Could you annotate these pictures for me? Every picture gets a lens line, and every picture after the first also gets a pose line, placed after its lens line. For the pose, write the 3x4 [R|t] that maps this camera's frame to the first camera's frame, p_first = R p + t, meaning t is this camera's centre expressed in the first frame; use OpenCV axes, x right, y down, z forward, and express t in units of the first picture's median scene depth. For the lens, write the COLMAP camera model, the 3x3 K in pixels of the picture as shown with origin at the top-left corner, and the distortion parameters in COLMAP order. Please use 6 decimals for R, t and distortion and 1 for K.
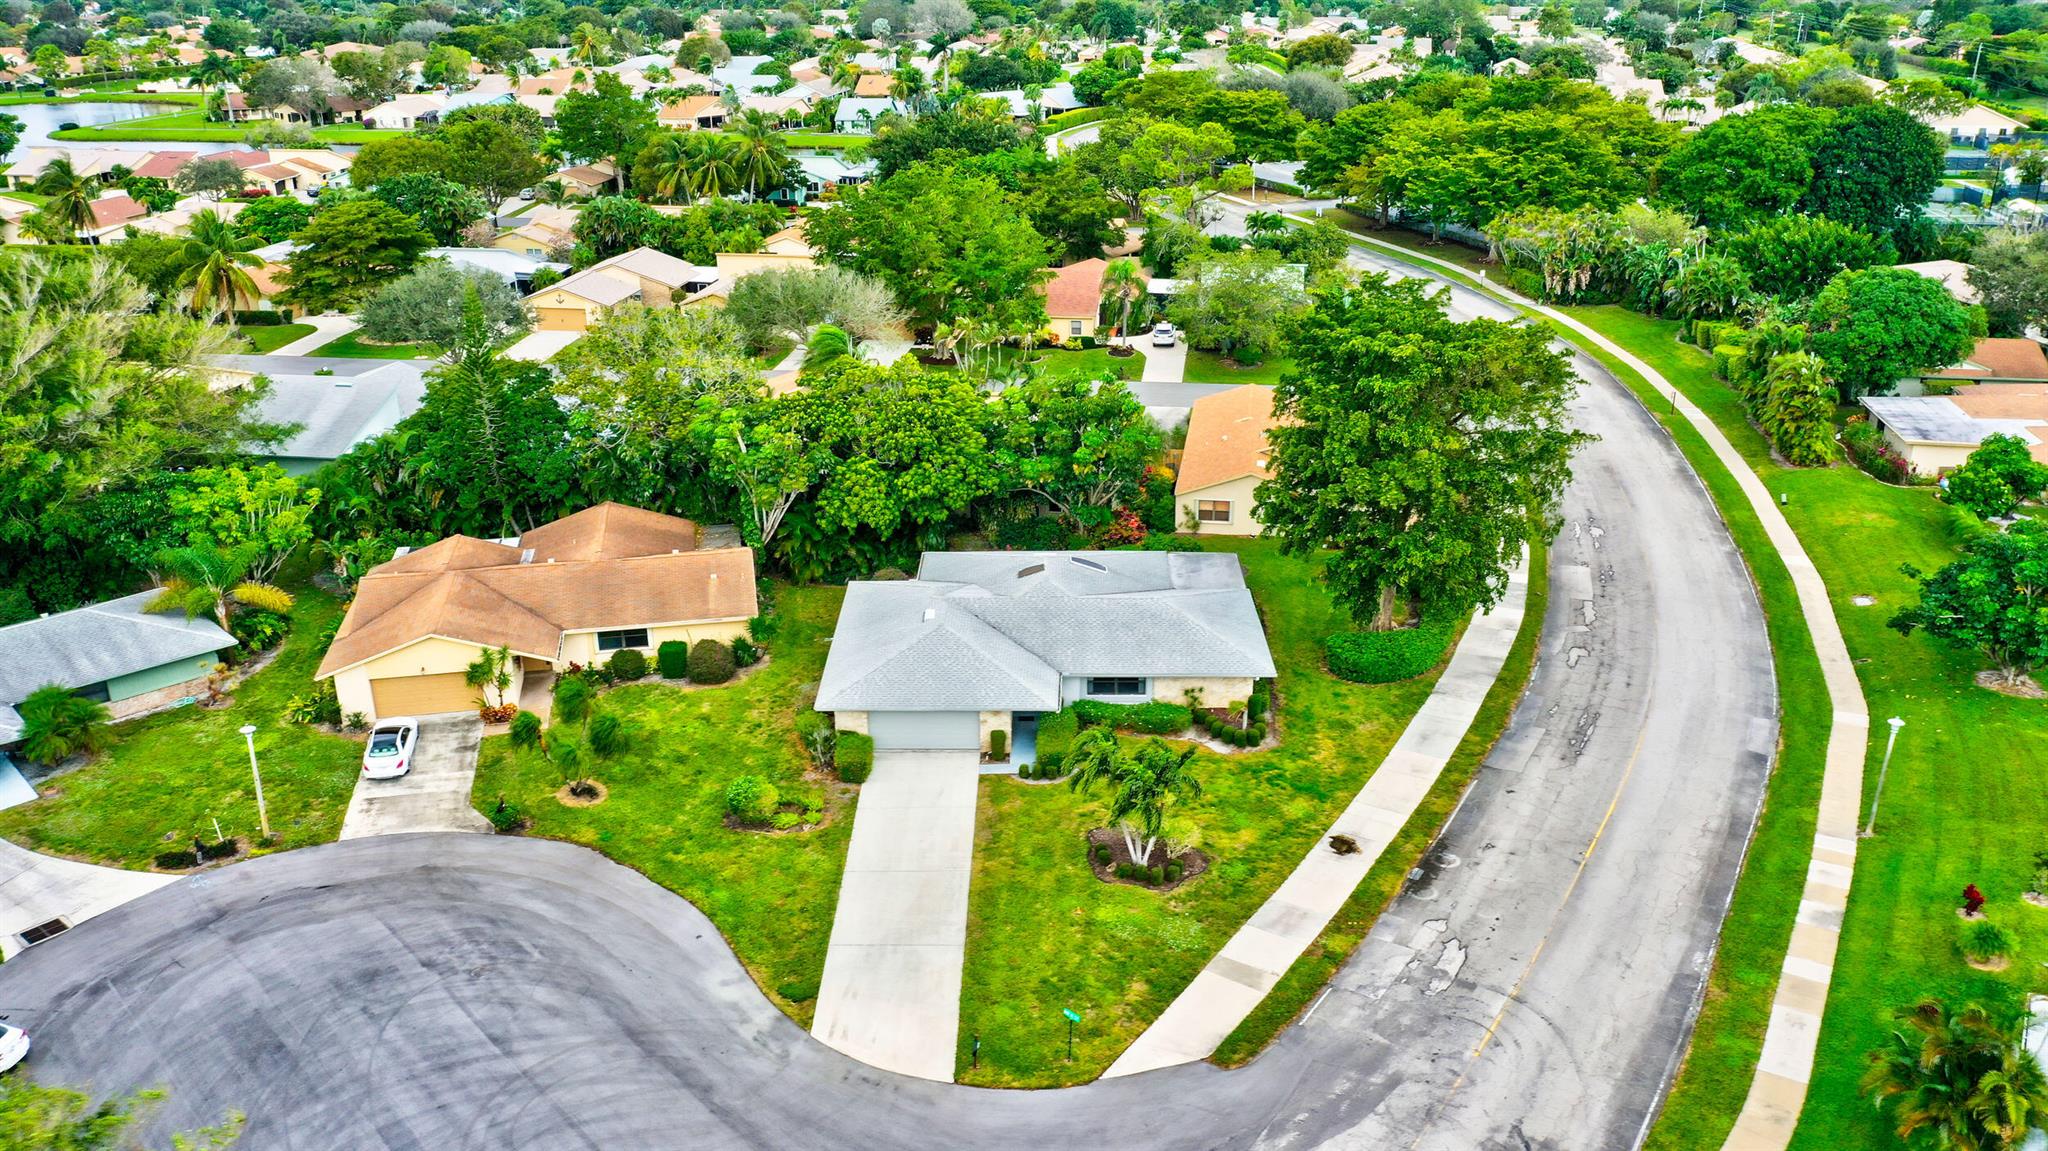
lens RADIAL K [[1609.3, 0, 1015.8], [0, 1609.3, 572.3], [0, 0, 1]] dist [0.000385, -0.006316]
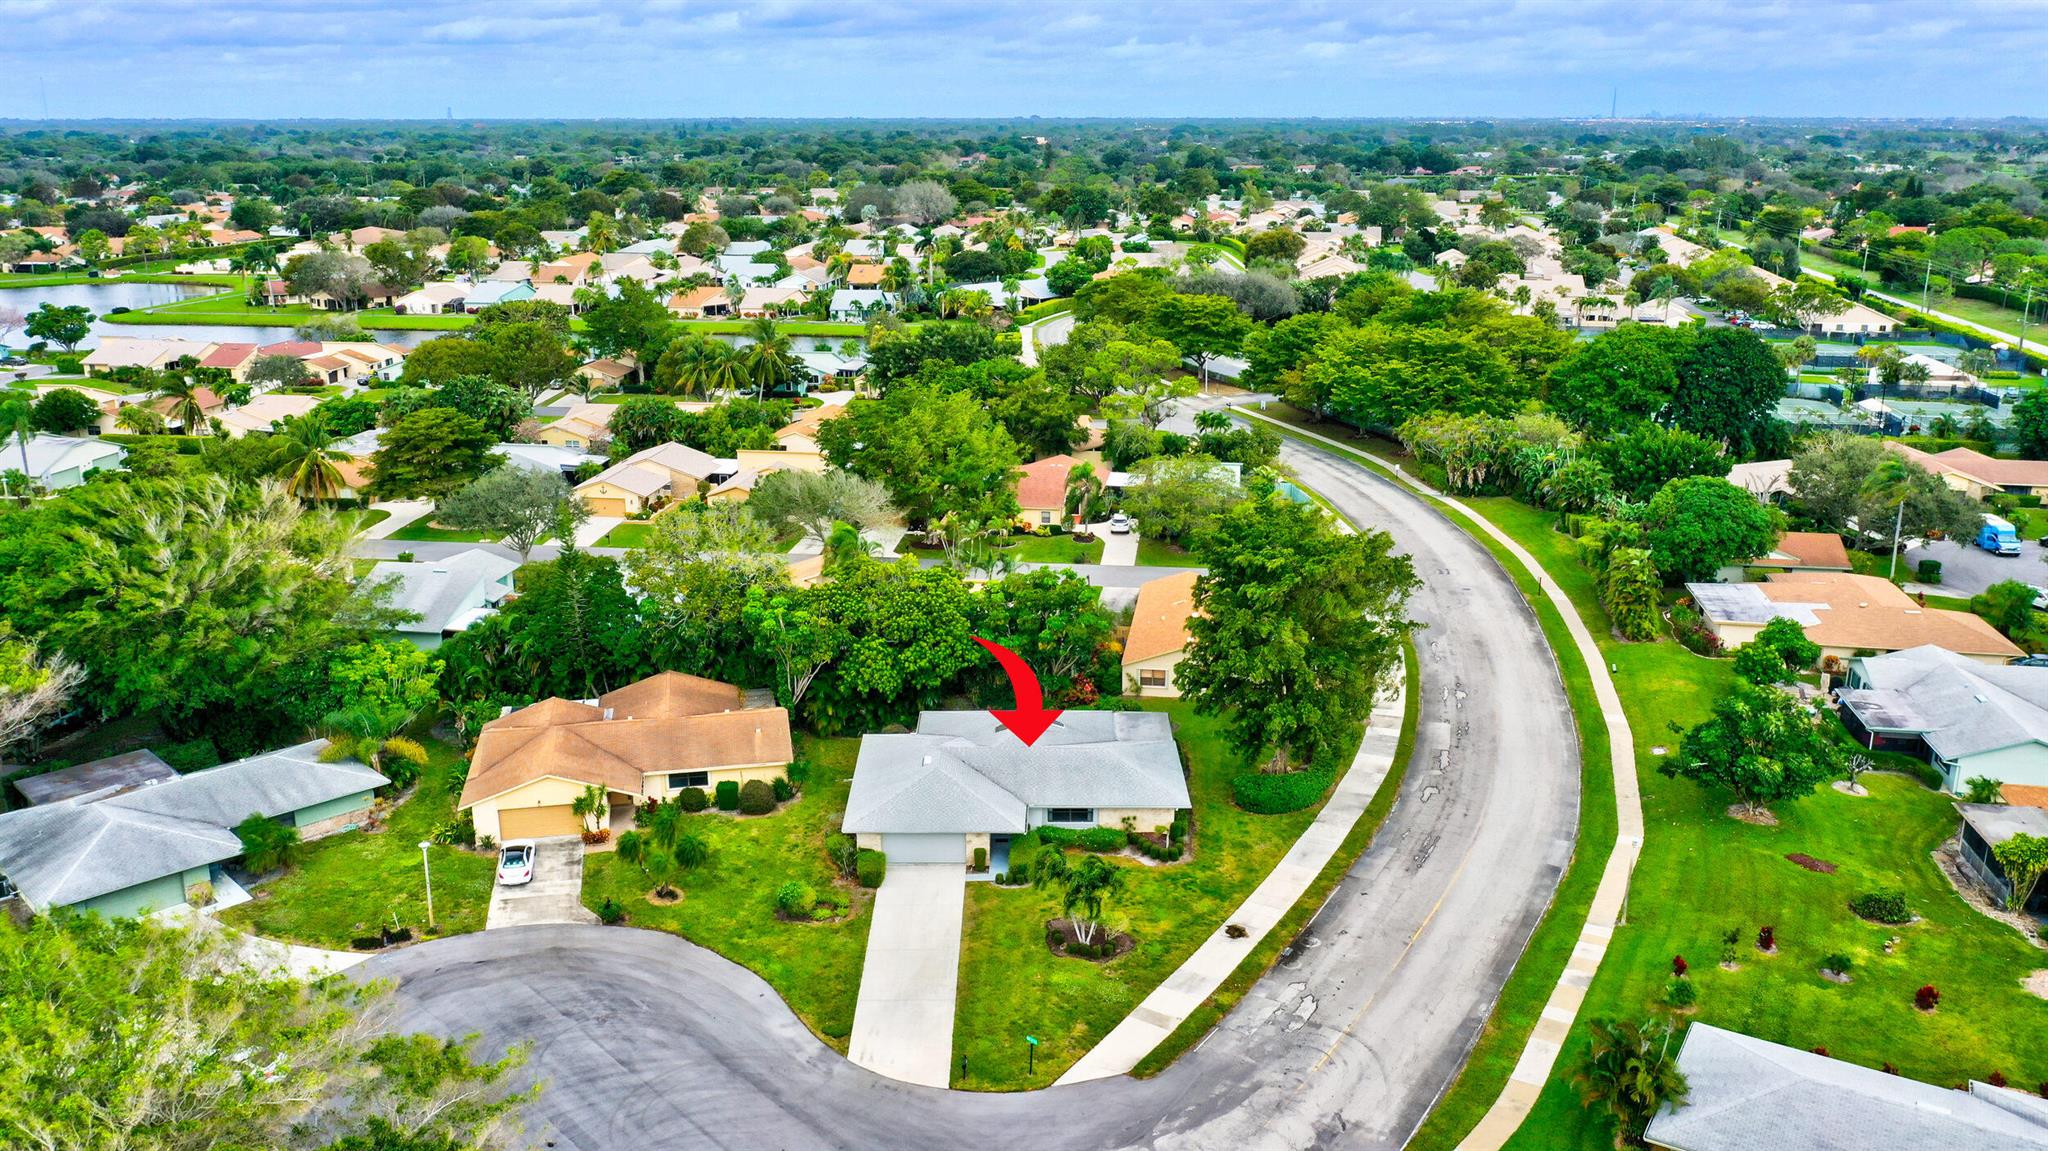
lens RADIAL K [[1609.3, 0, 1015.8], [0, 1609.3, 572.3], [0, 0, 1]] dist [0.000385, -0.006316]
pose [[0.999908, 0.002469, 0.013306, 0.000228], [-0.001212, 0.995603, -0.093669, -0.003441], [-0.013478, 0.093644, 0.995514, -0.320547]]
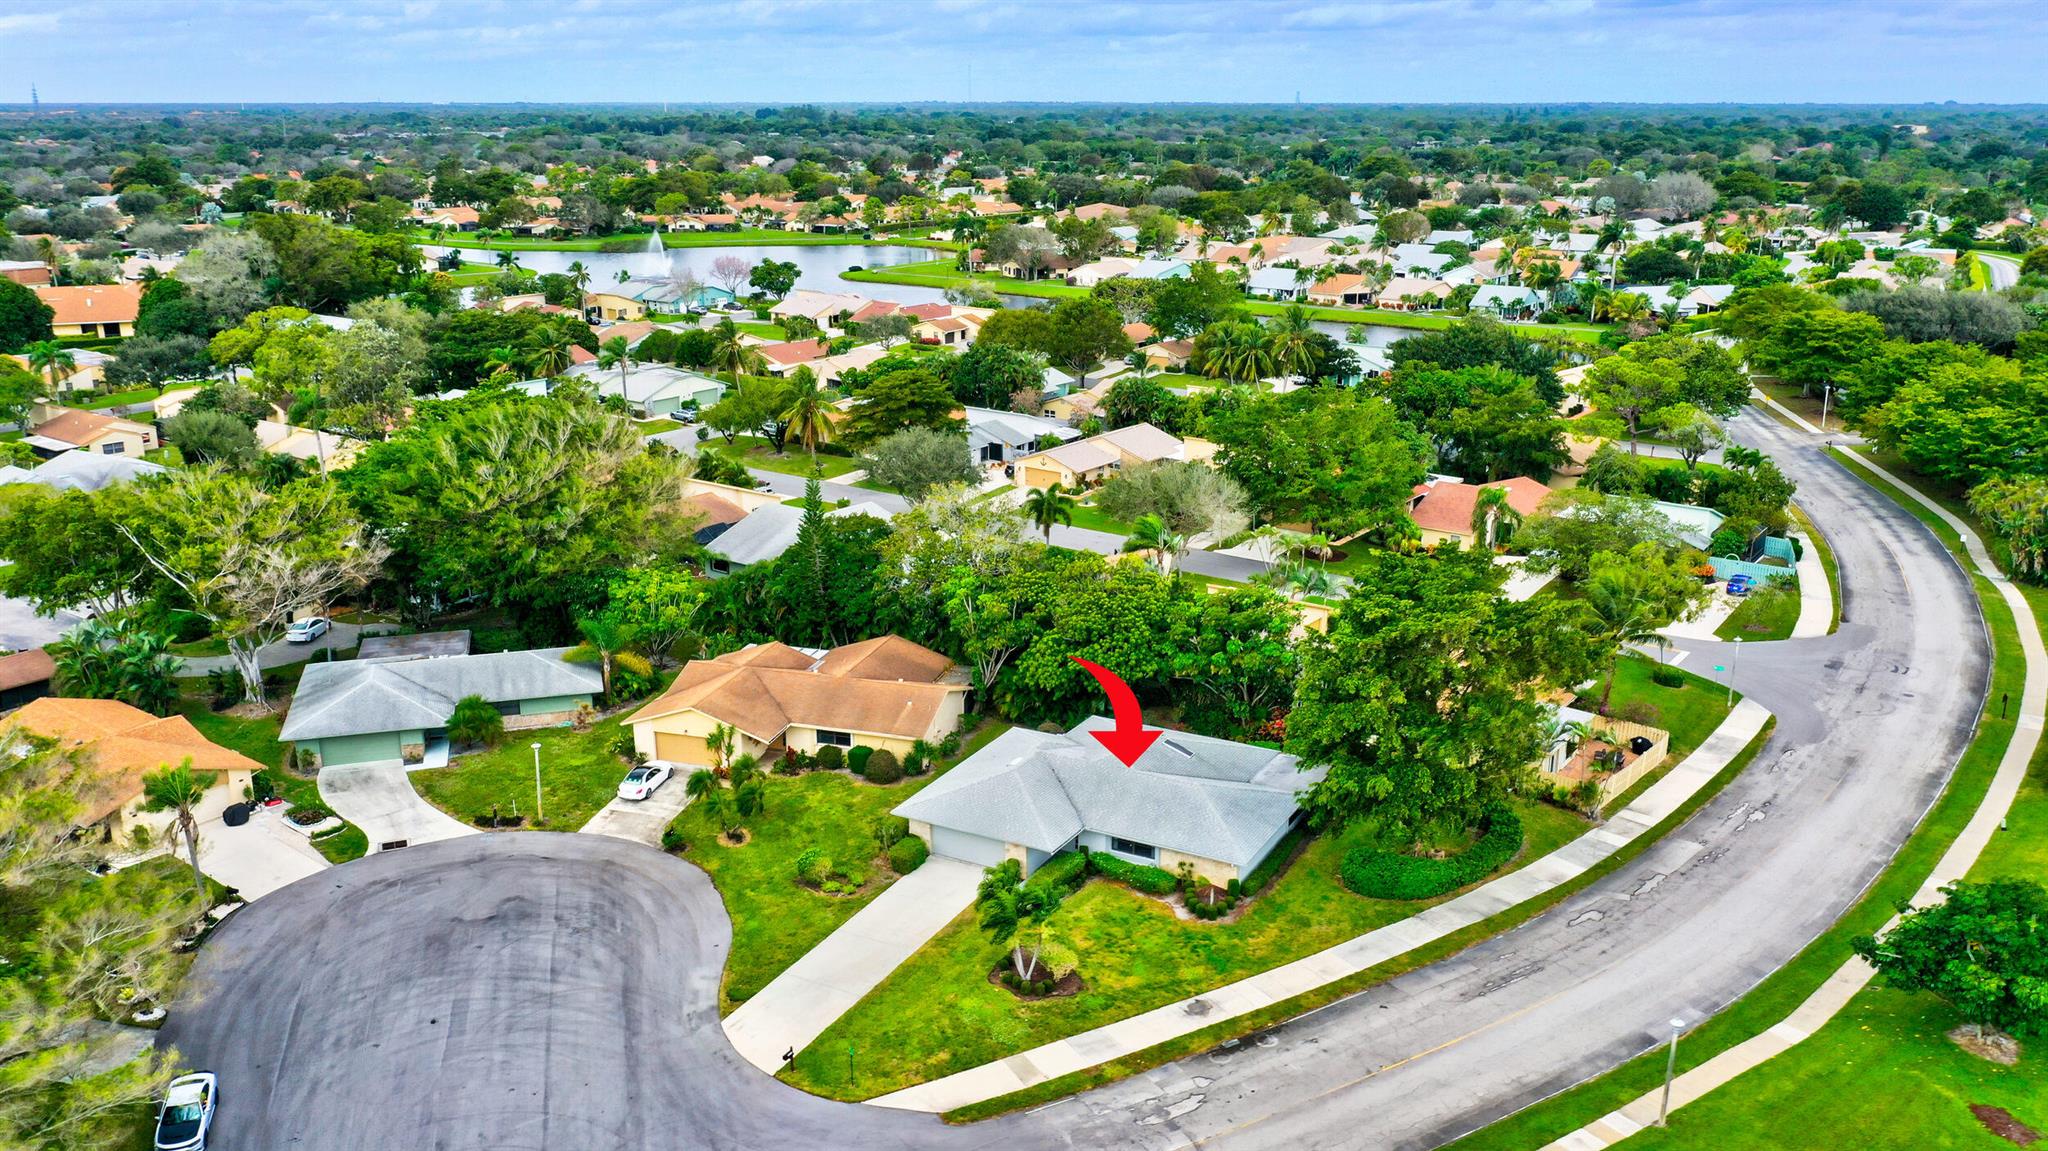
lens RADIAL K [[1612.4, 0, 1015.9], [0, 1612.4, 585.3], [0, 0, 1]] dist [-0.000575, -0.002752]
pose [[0.884119, 0.141790, -0.445230, 0.500658], [-0.175332, 0.983893, -0.034833, -0.067336], [0.433119, 0.108860, 0.894739, -0.158215]]
